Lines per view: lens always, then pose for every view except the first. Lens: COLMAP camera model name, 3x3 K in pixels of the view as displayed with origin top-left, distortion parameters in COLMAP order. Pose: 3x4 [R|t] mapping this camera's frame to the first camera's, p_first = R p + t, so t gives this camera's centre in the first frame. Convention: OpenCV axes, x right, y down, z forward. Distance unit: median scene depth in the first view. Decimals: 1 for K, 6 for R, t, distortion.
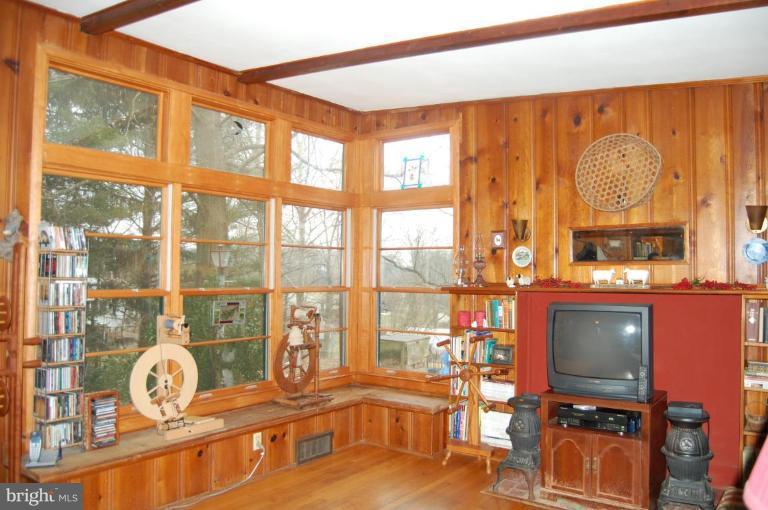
lens RADIAL K [[603.6, 0, 385.8], [0, 603.6, 256.1], [0, 0, 1]] dist [-0.063341, -0.005223]
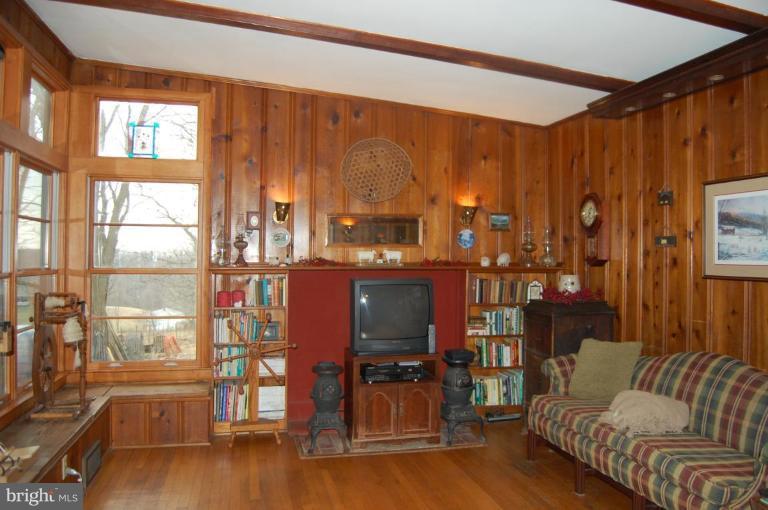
lens RADIAL K [[603.6, 0, 385.4], [0, 603.6, 253.4], [0, 0, 1]] dist [-0.063341, -0.005223]
pose [[0.644449, 0.005469, 0.764628, -0.517488], [-0.026516, 0.999533, 0.015199, 0.008584], [-0.764187, -0.030070, 0.644293, 0.190797]]
